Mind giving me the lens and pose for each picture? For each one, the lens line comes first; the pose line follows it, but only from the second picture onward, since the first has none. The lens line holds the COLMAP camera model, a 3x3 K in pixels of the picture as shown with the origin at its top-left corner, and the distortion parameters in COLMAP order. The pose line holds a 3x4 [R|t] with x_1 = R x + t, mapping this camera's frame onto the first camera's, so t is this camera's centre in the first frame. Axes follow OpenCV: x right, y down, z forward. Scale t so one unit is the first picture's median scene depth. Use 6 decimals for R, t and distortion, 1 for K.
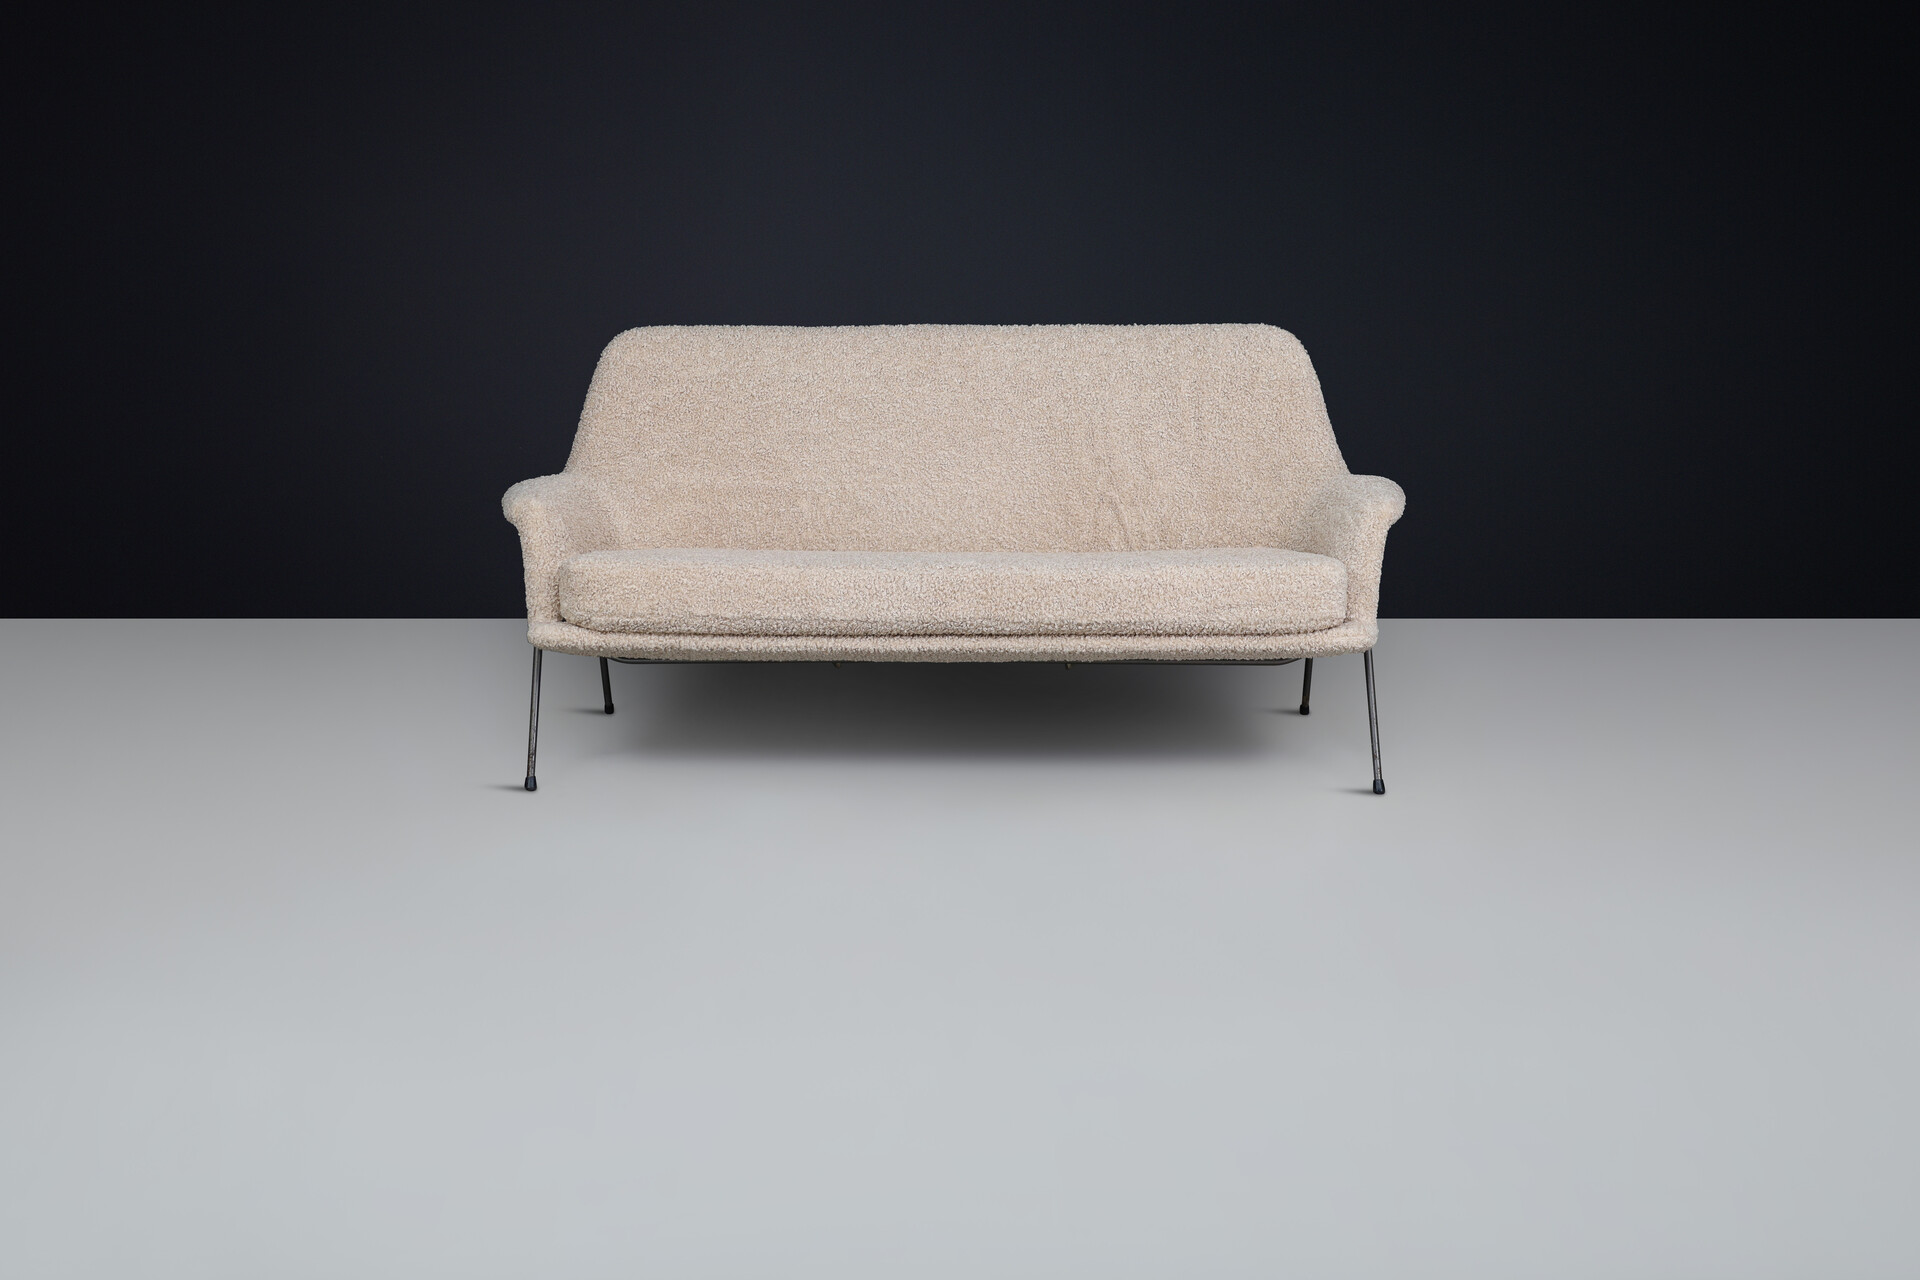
lens RADIAL K [[2009.0, 0, 960.0], [0, 2009.0, 640.0], [0, 0, 1]] dist [-0.007572, -0.000420]
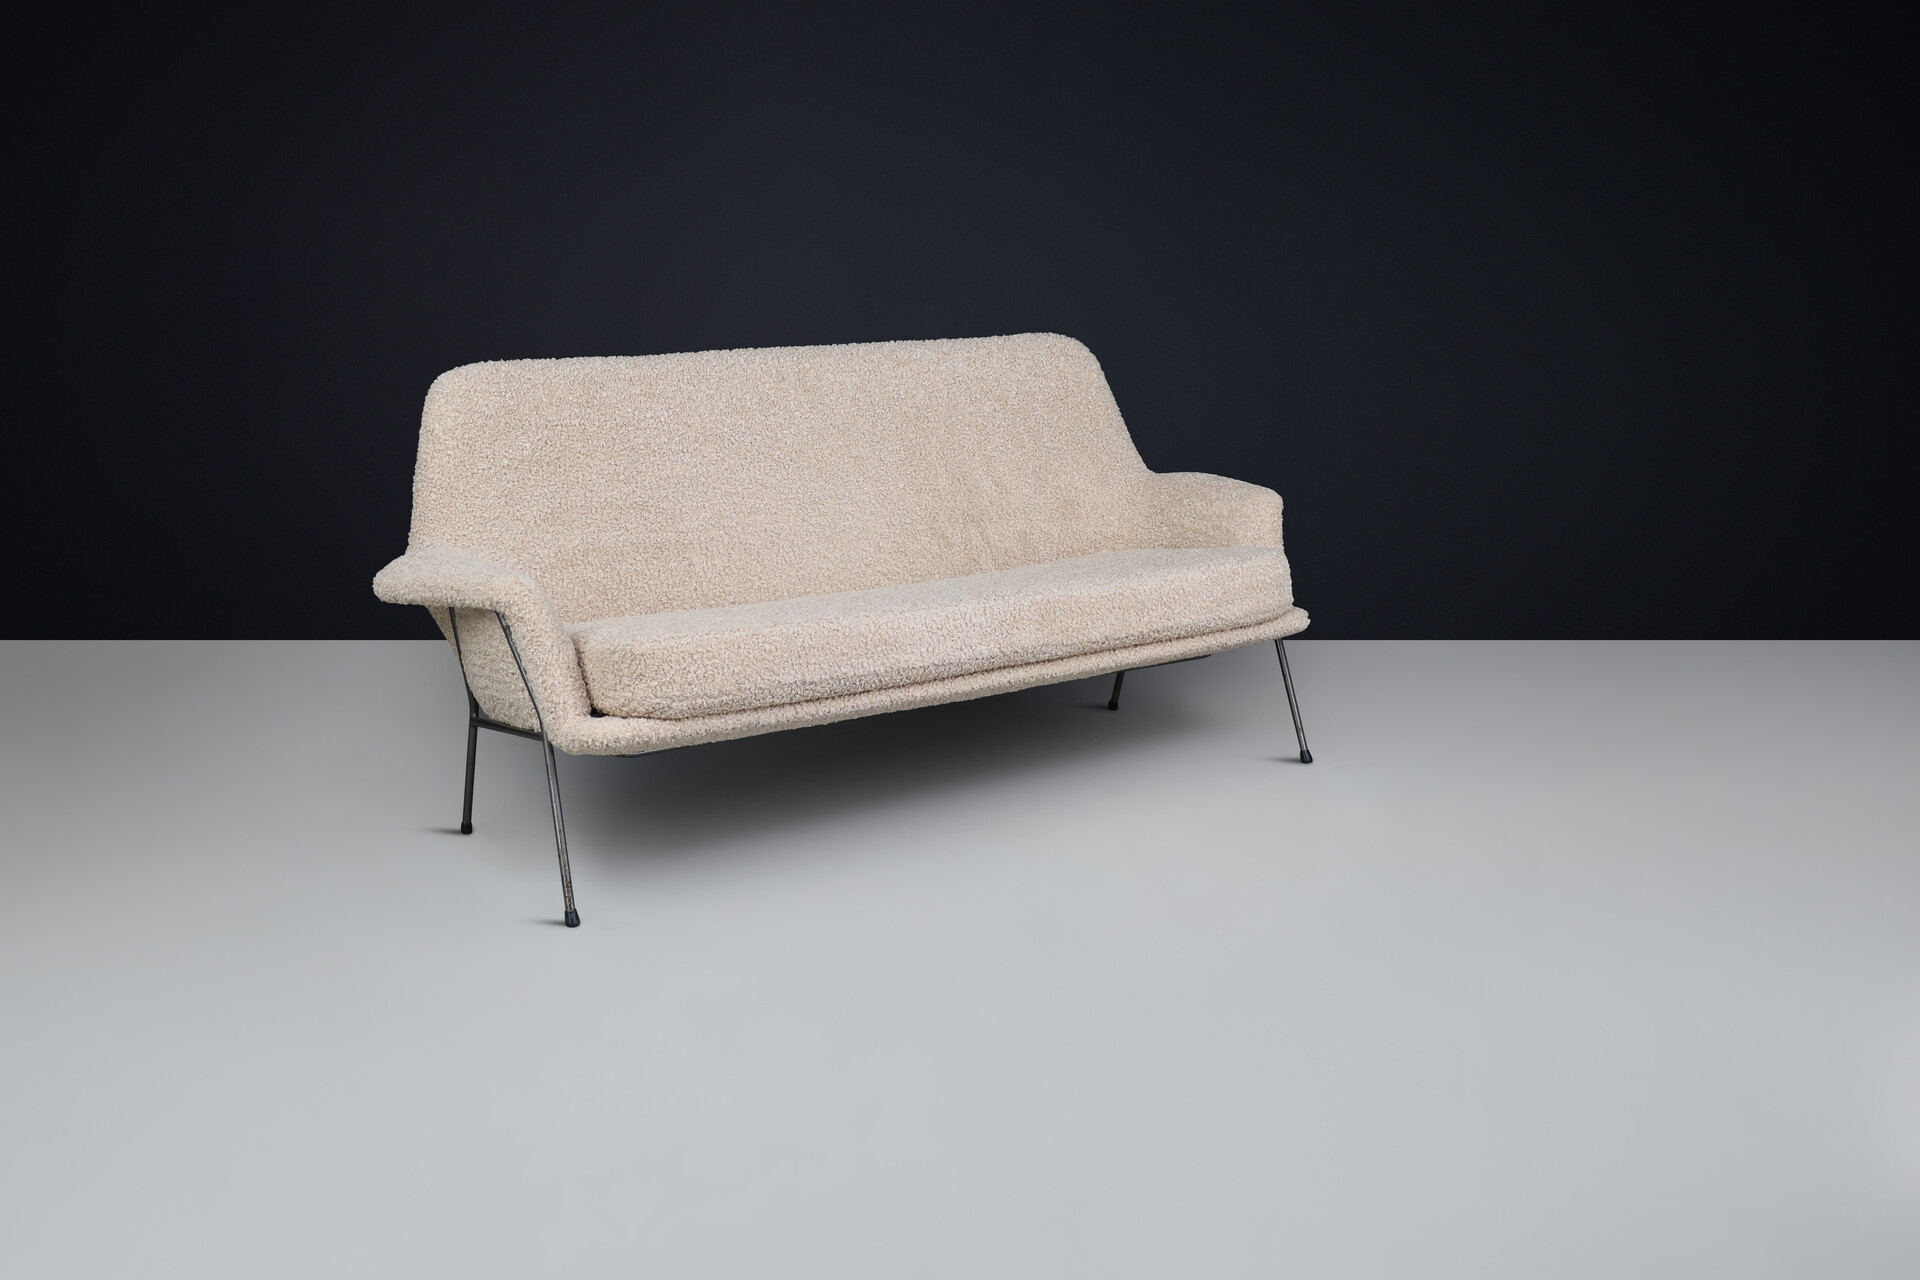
lens RADIAL K [[2009.0, 0, 960.0], [0, 2009.0, 640.0], [0, 0, 1]] dist [-0.007572, -0.000420]
pose [[0.807616, -0.127291, 0.575807, -0.500751], [0.135503, 0.990356, 0.028880, -0.040465], [-0.573930, 0.054700, 0.817075, 0.209478]]
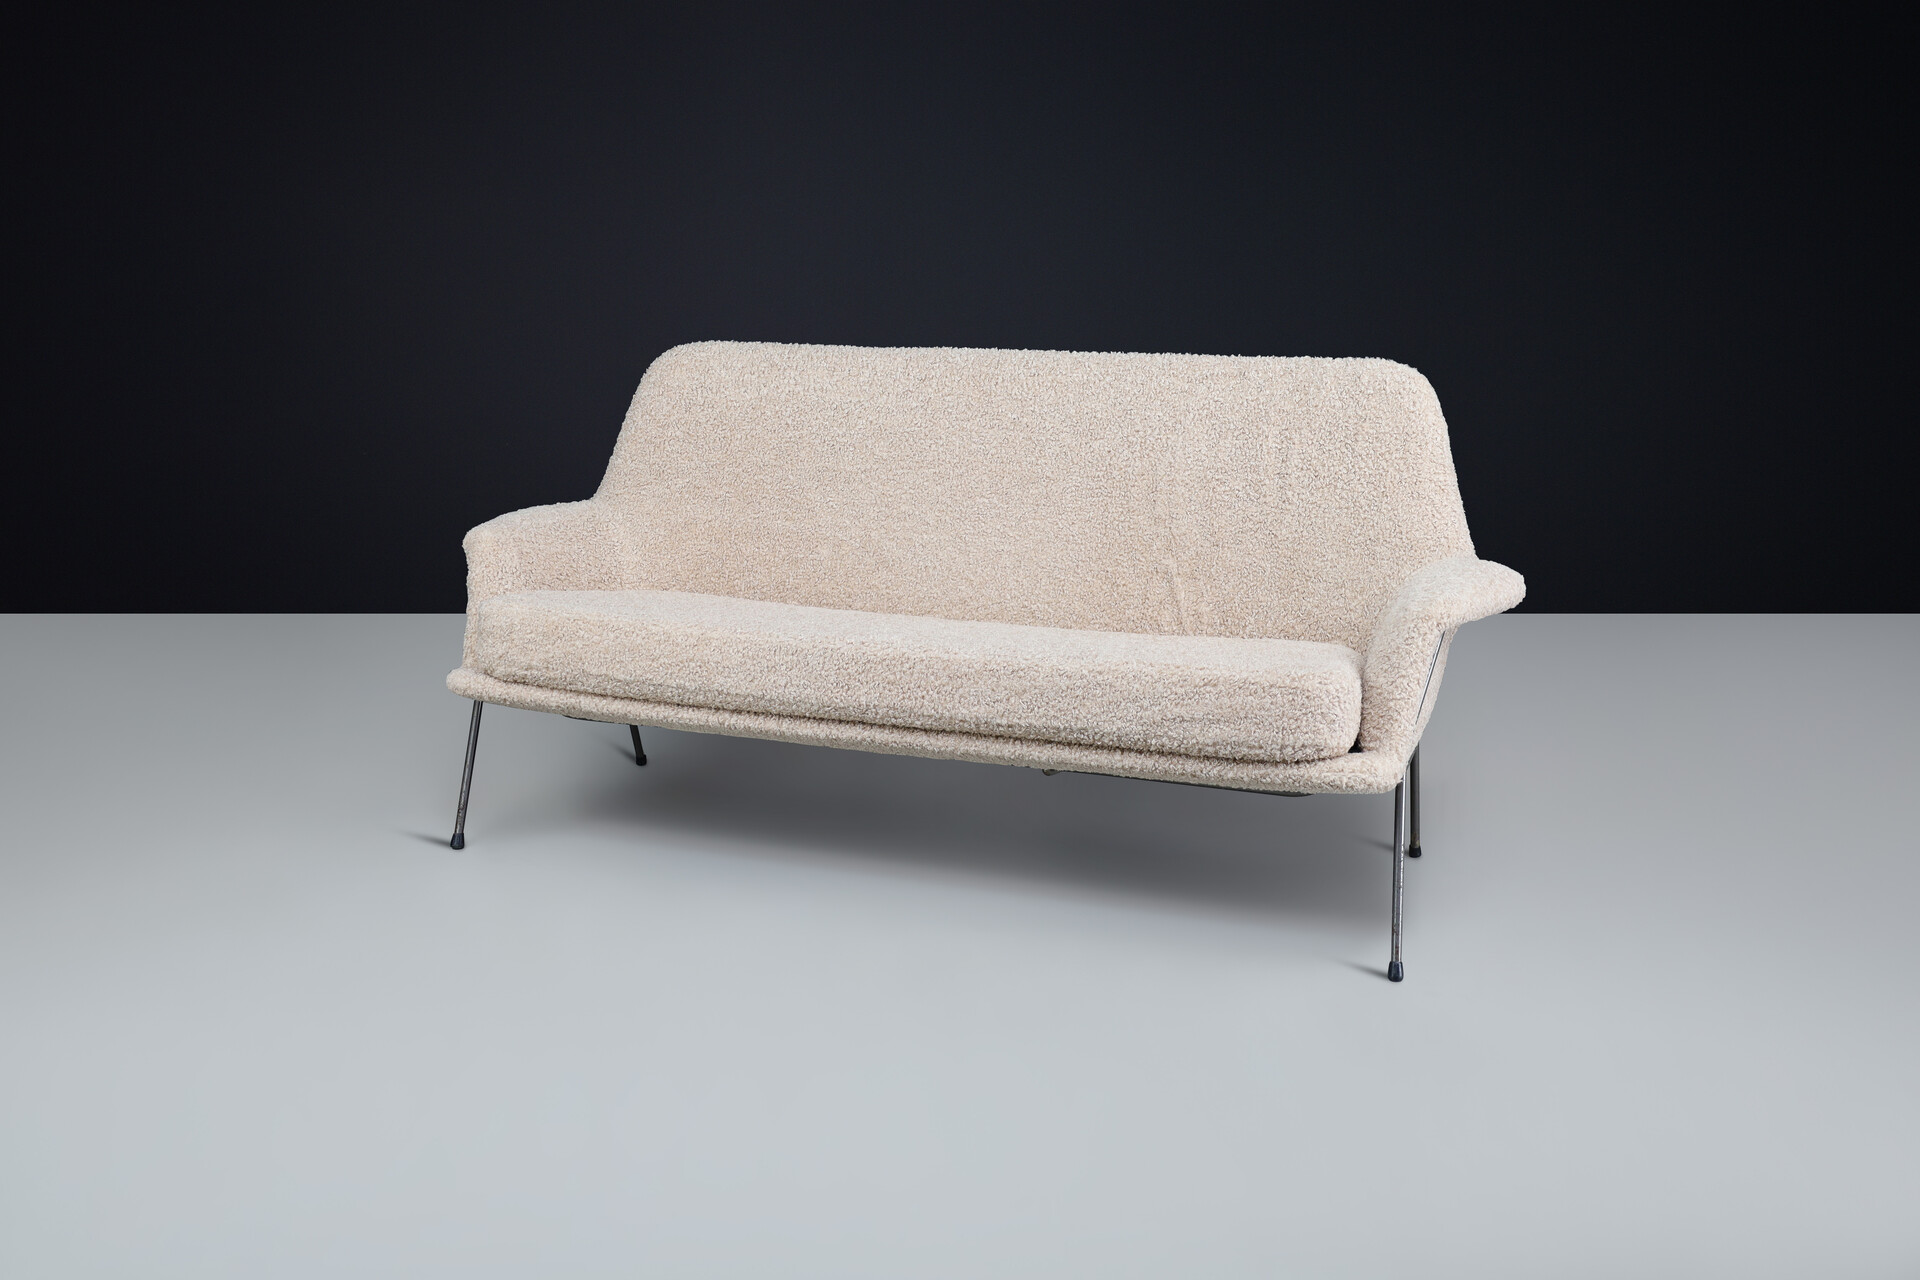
lens RADIAL K [[2009.0, 0, 960.0], [0, 2009.0, 640.0], [0, 0, 1]] dist [-0.007572, -0.000420]
pose [[0.934841, 0.078202, -0.346348, 0.281884], [-0.080374, 0.996732, 0.008112, -0.041273], [0.345850, 0.020254, 0.938071, 0.207273]]
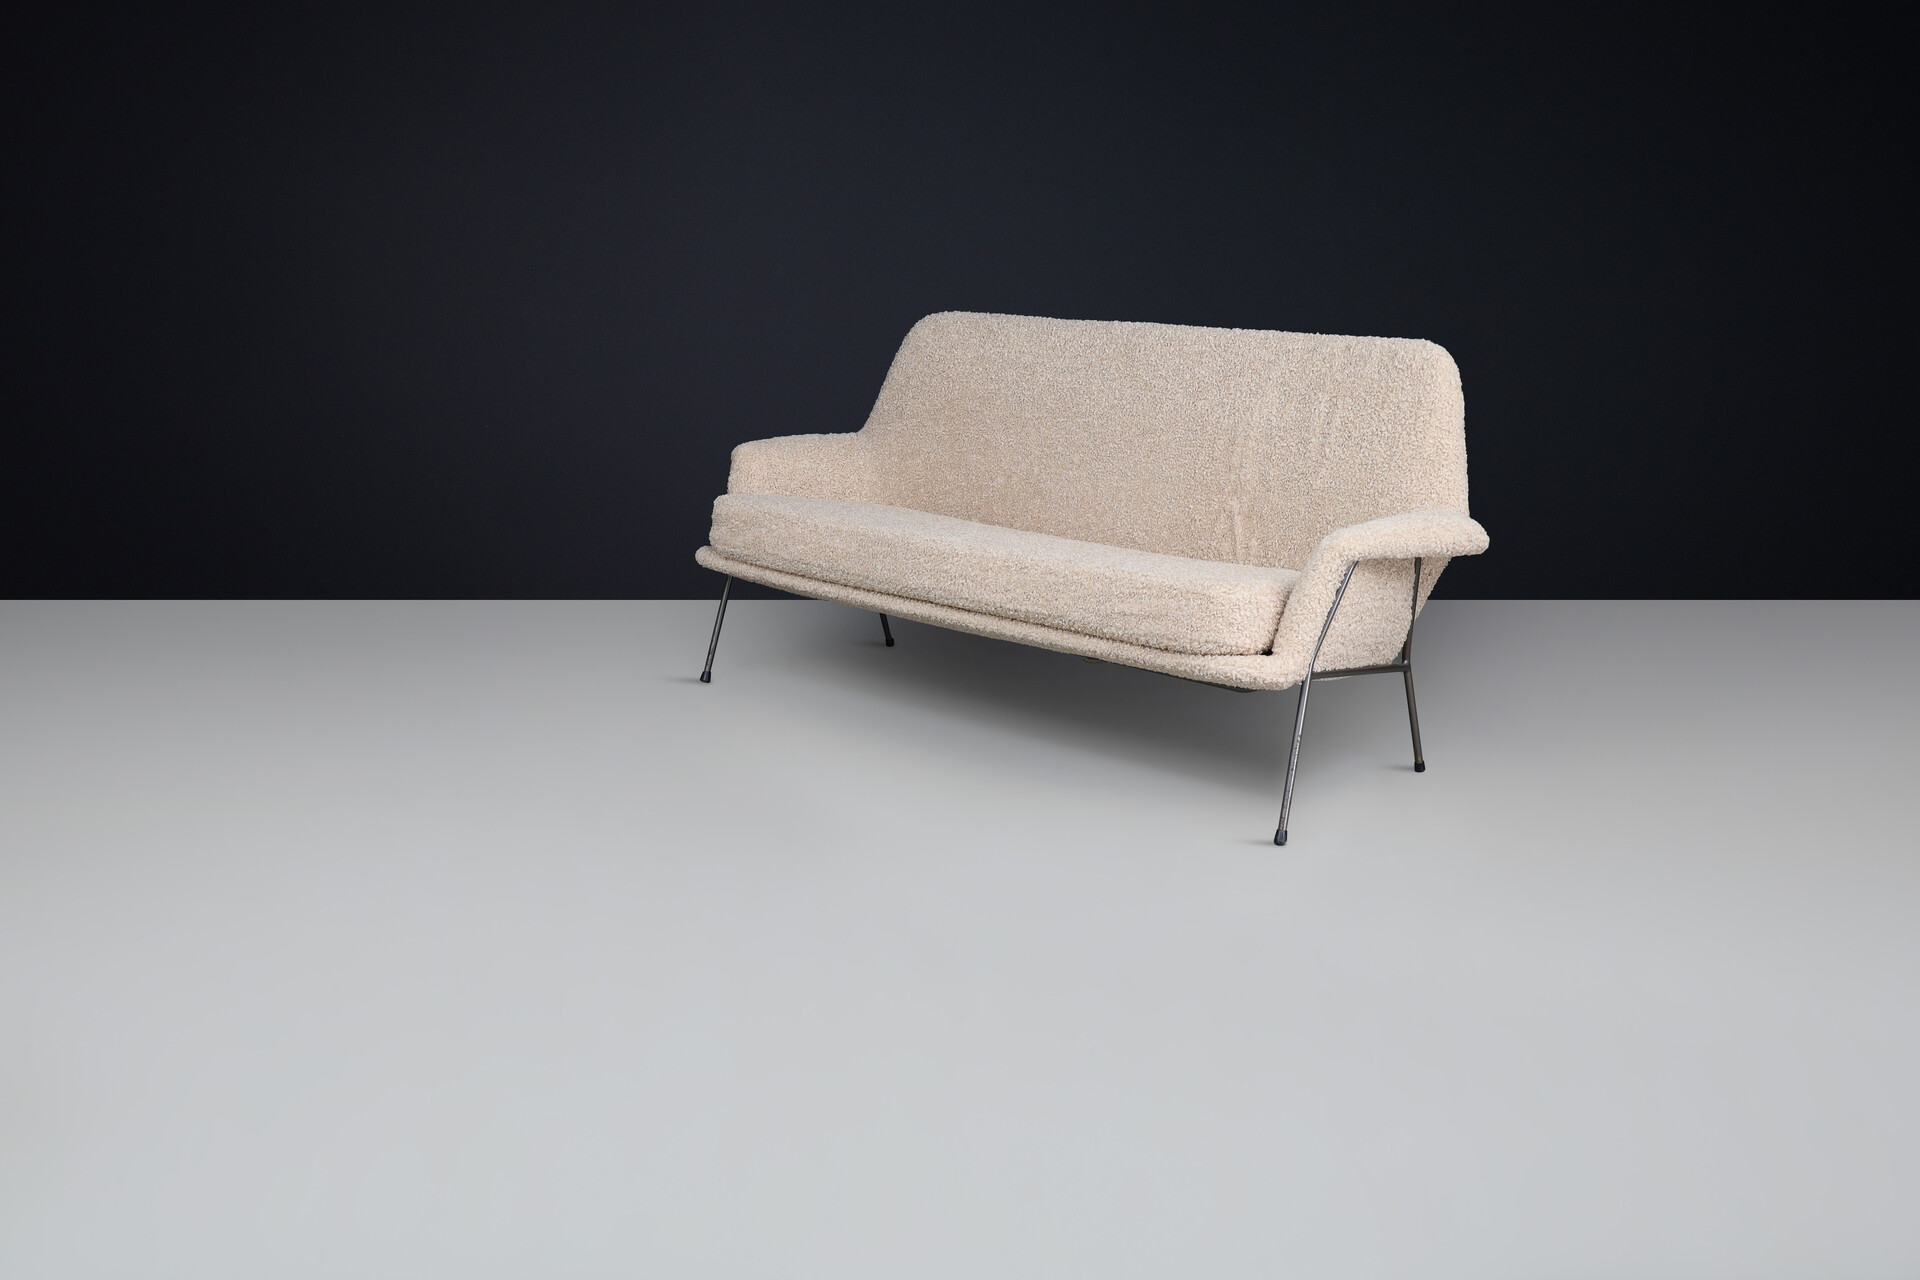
lens RADIAL K [[1960.4, 0, 955.0], [0, 1960.4, 695.4], [0, 0, 1]] dist [0.006756, 0.002946]
pose [[0.726434, 0.178270, -0.663712, 0.631766], [-0.161639, 0.982997, 0.087115, -0.041969], [0.667957, 0.043998, 0.742898, 0.200546]]
